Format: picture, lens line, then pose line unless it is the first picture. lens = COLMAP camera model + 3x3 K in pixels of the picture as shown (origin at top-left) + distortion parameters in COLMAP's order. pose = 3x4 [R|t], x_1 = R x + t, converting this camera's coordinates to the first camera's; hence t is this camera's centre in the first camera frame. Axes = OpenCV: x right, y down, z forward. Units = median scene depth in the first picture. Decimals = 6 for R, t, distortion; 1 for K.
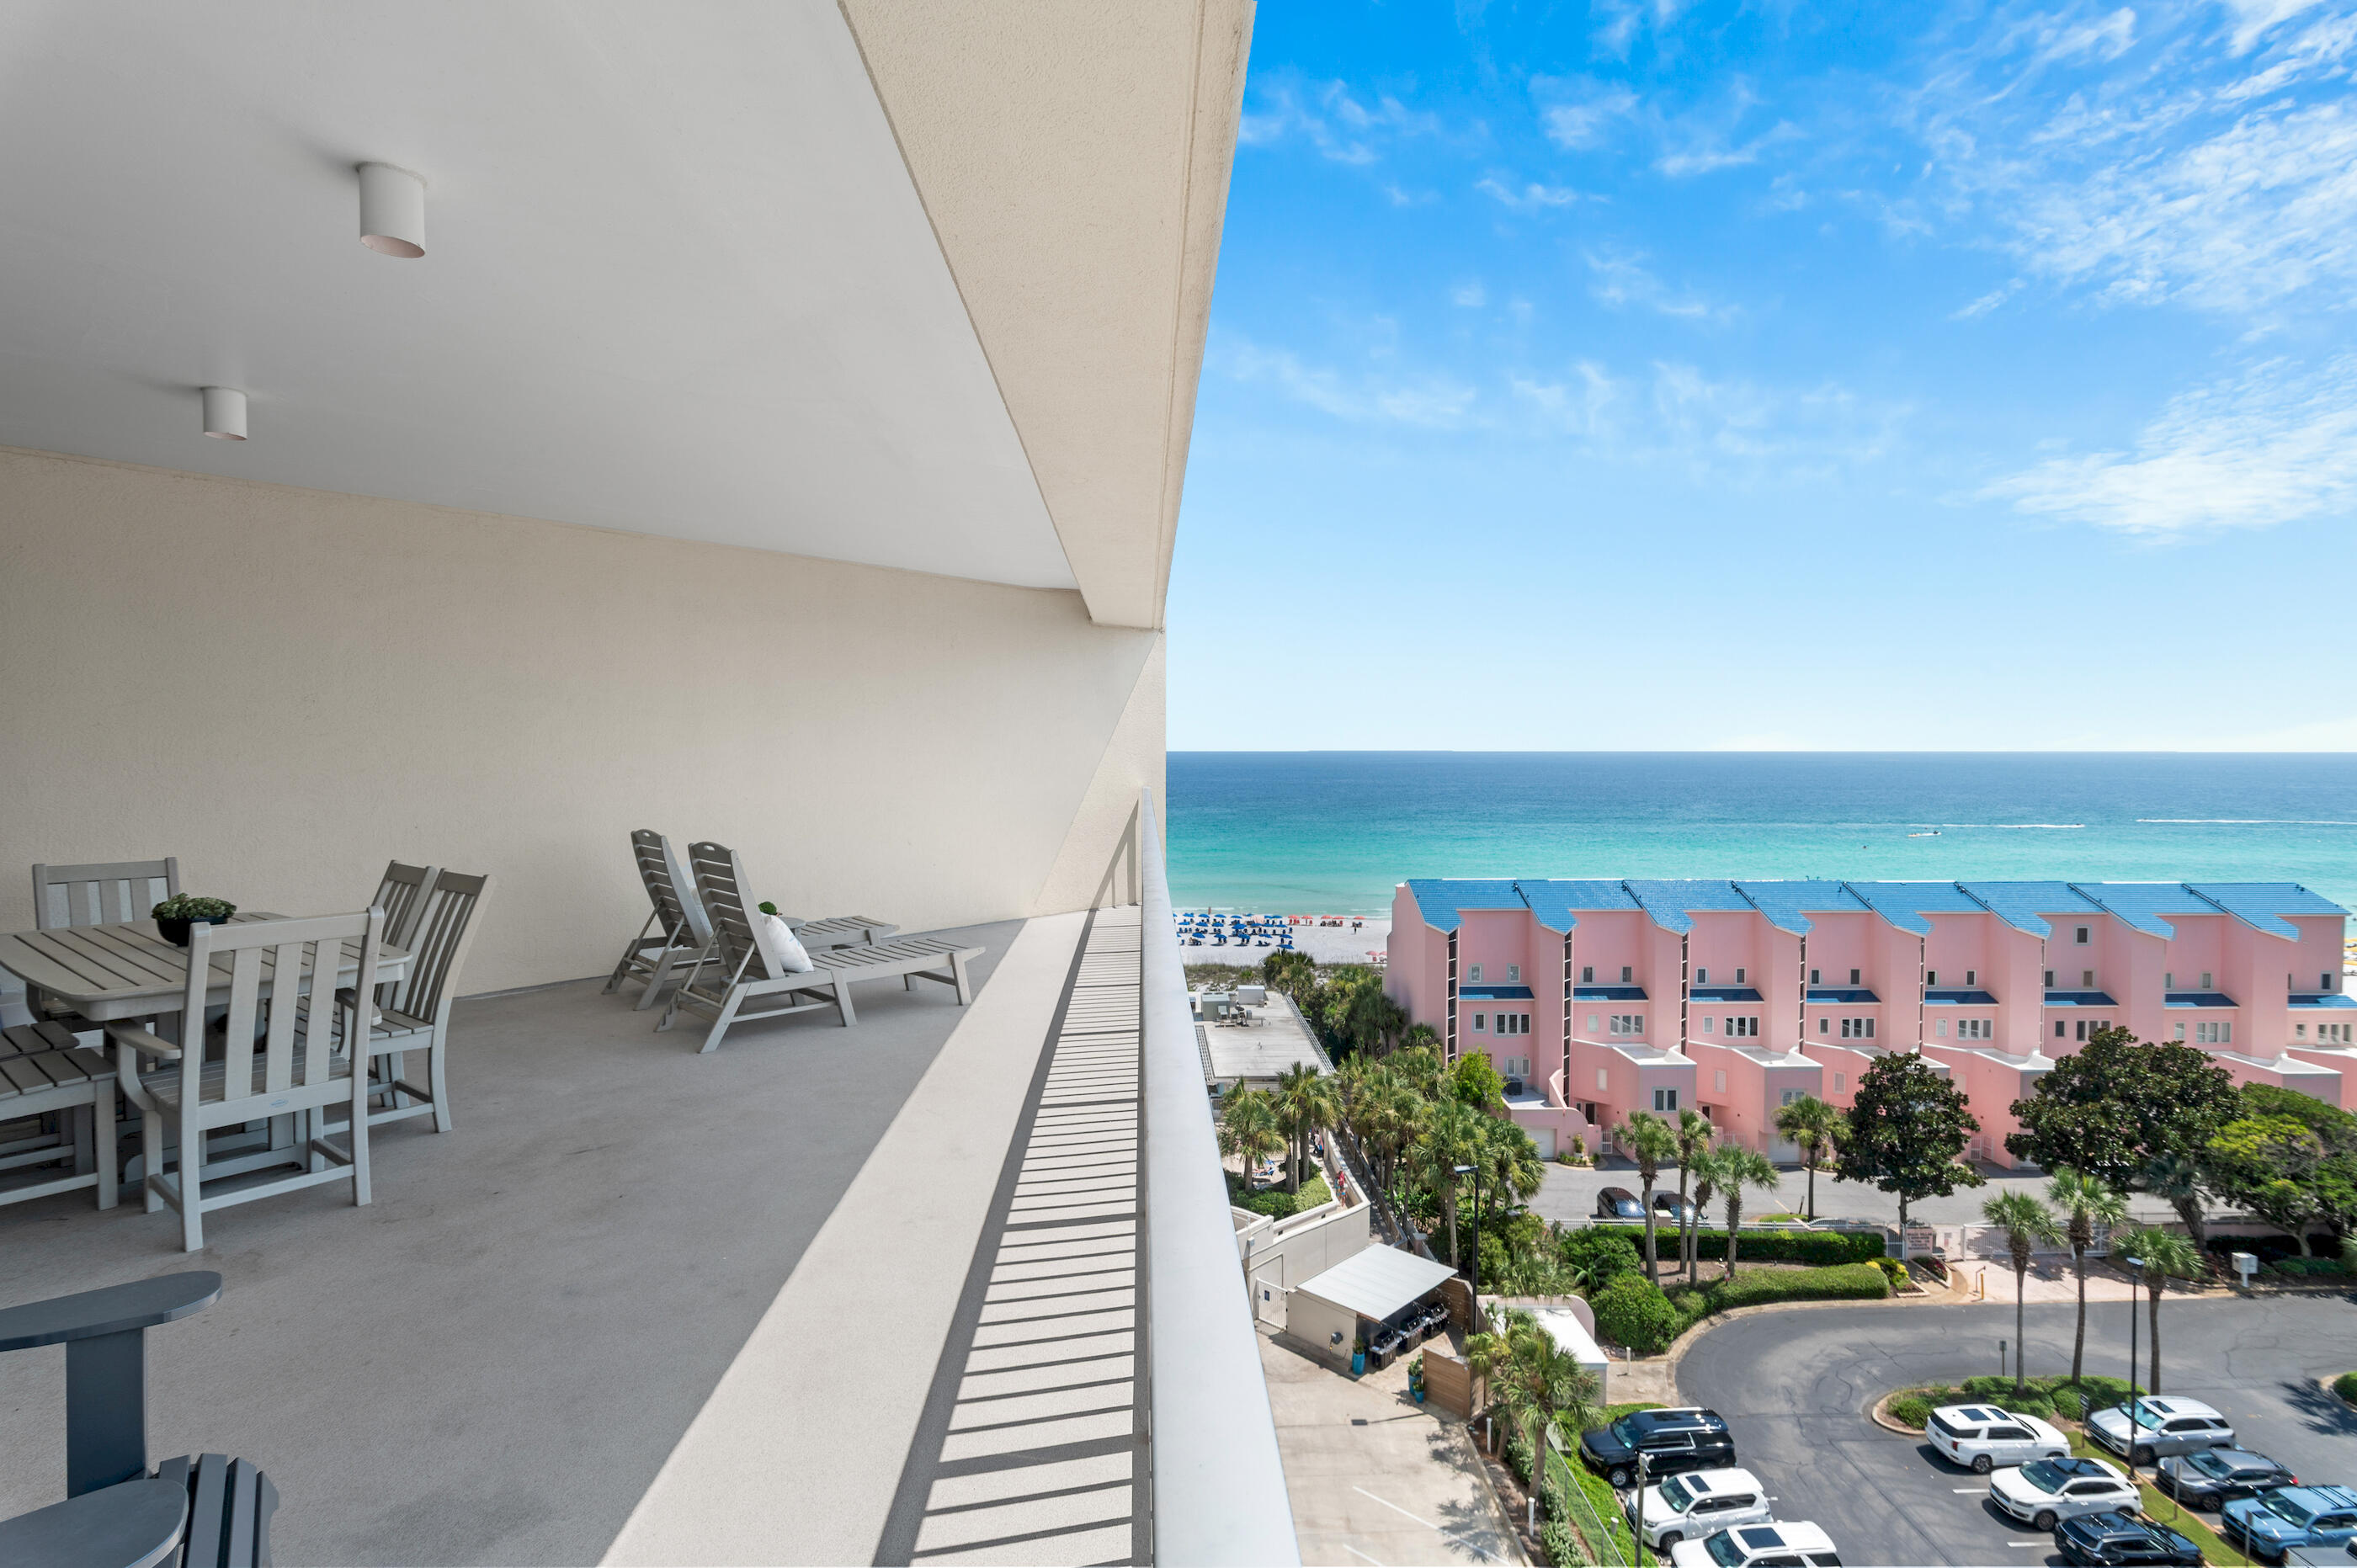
lens RADIAL K [[1168.7, 0, 1178.5], [0, 1168.7, 784.0], [0, 0, 1]] dist [0.001912, -0.000532]
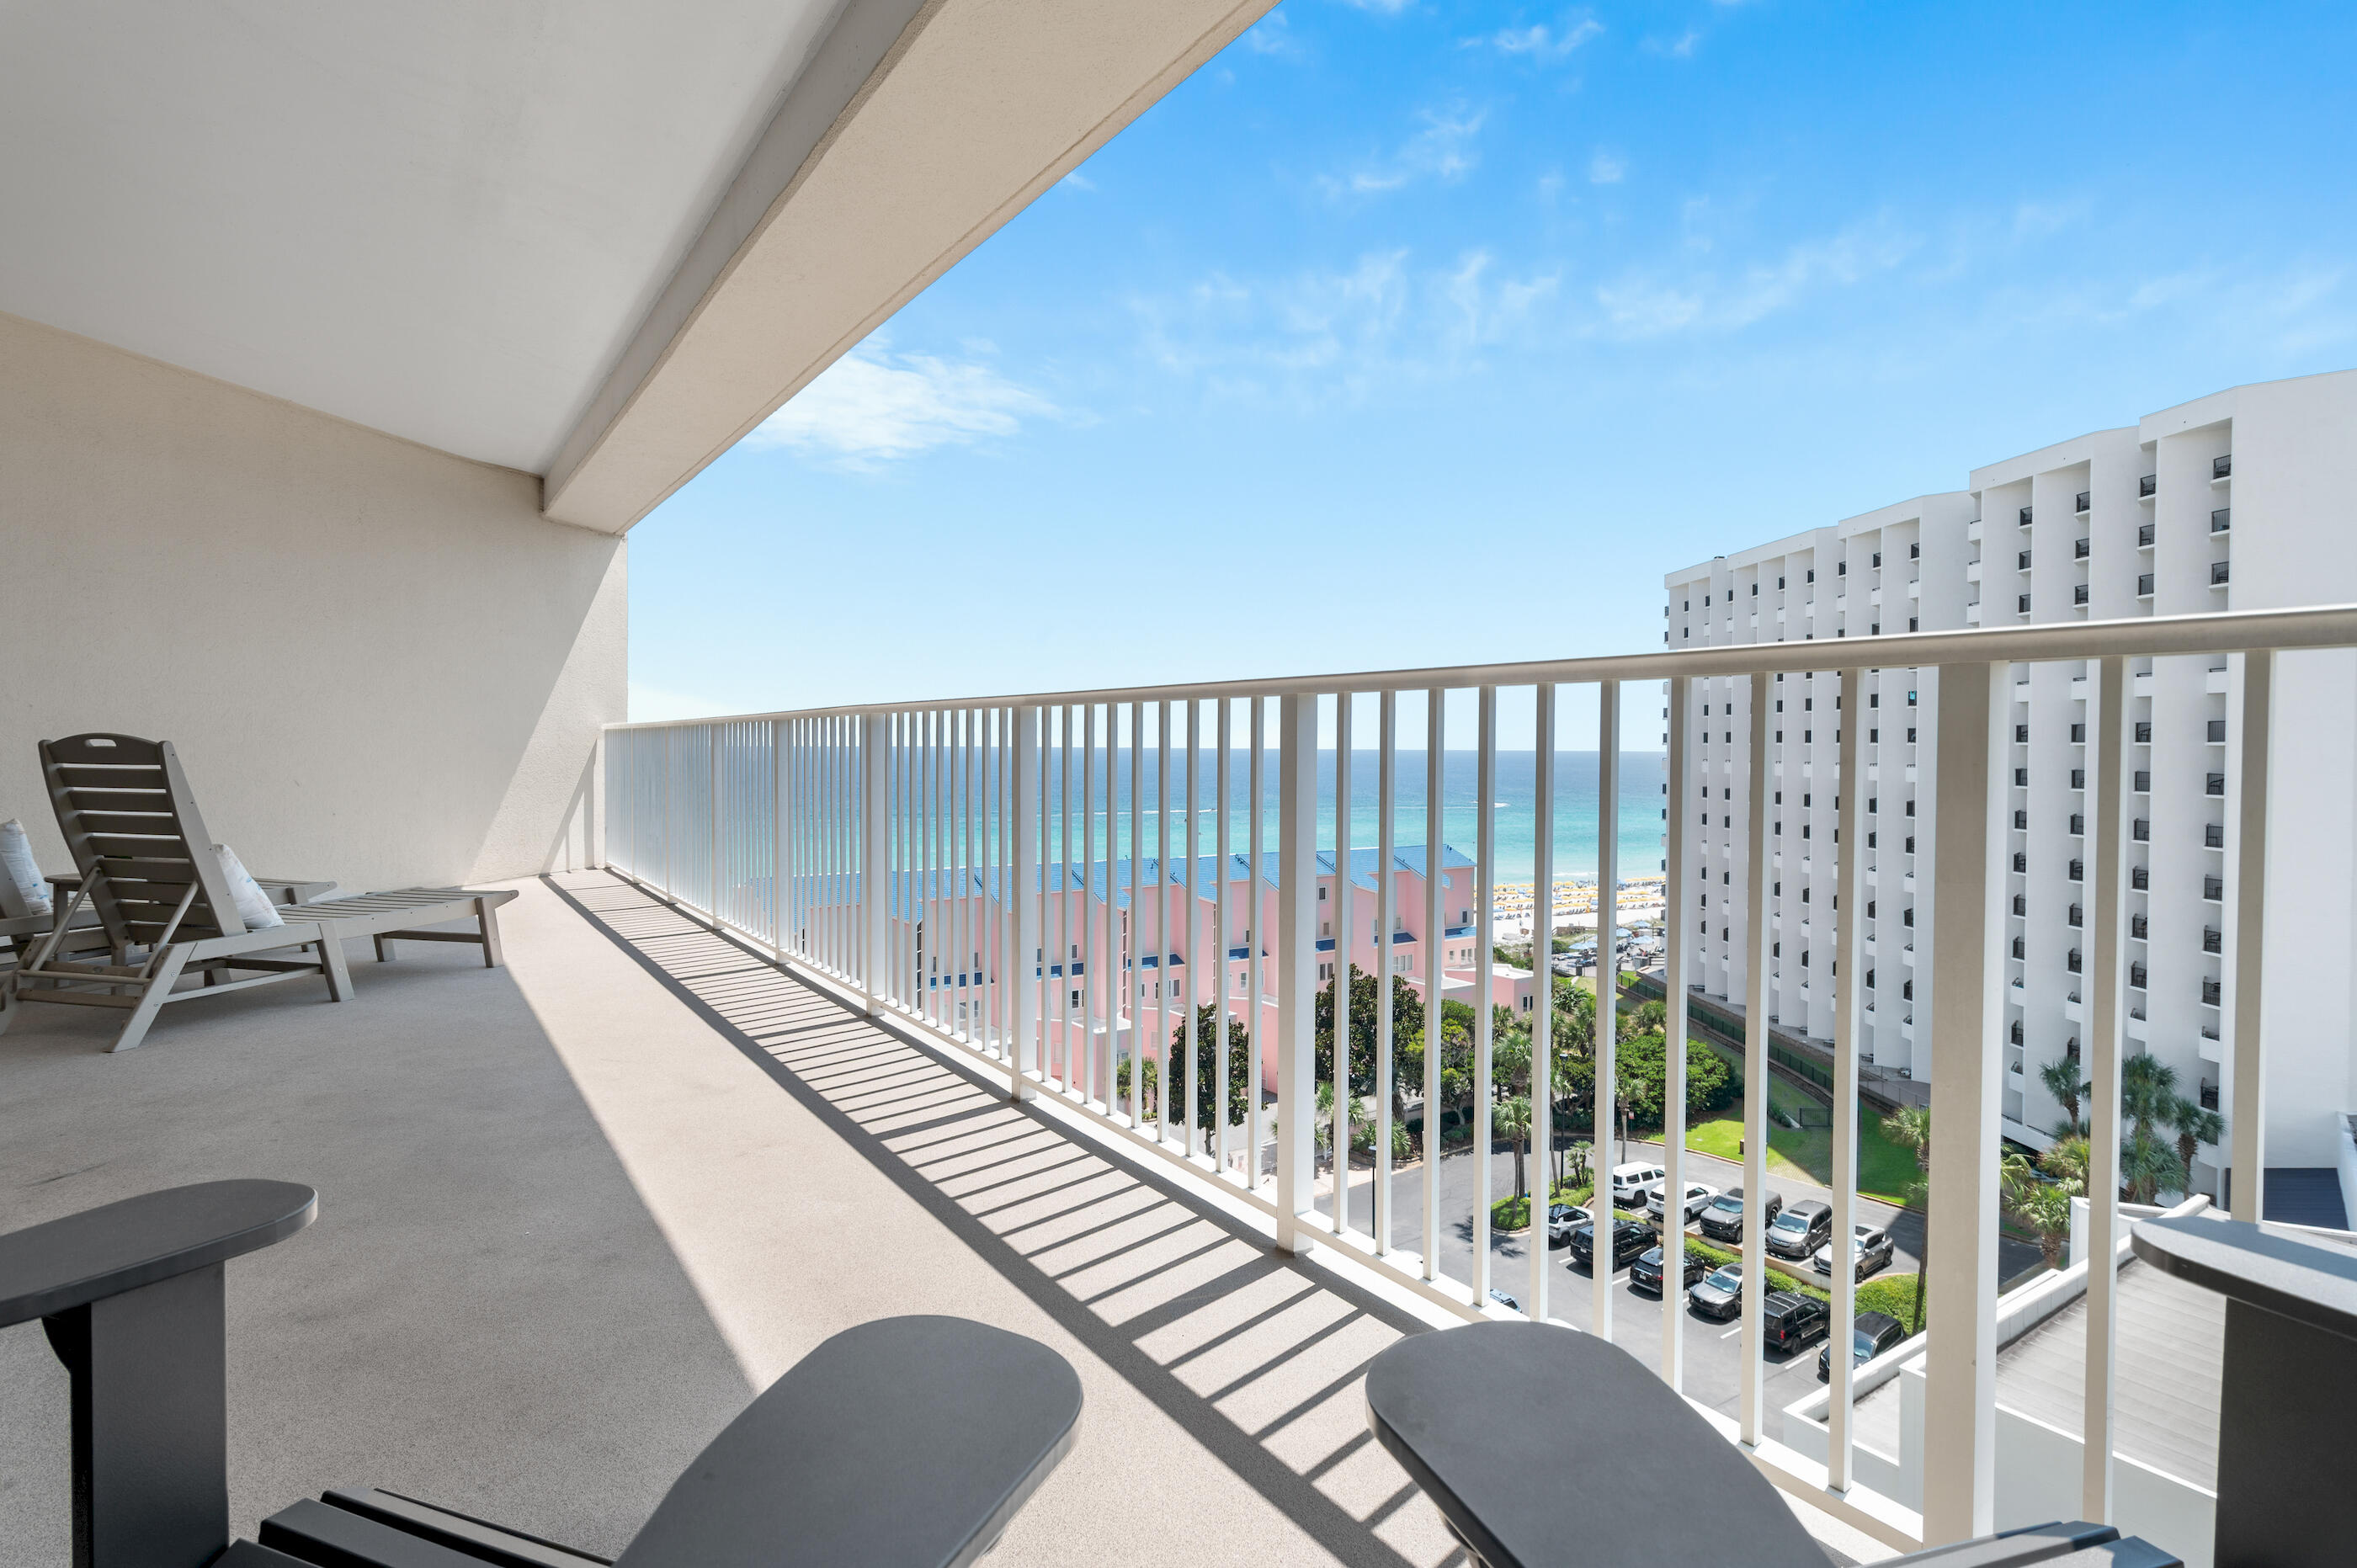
lens RADIAL K [[1220.4, 0, 1146.1], [0, 1220.4, 776.4], [0, 0, 1]] dist [0.001705, -0.000310]
pose [[0.833525, -0.000083, 0.552482, -0.189121], [0.012028, 0.999766, -0.017996, 0.059949], [-0.552351, 0.021645, 0.833330, 0.076793]]
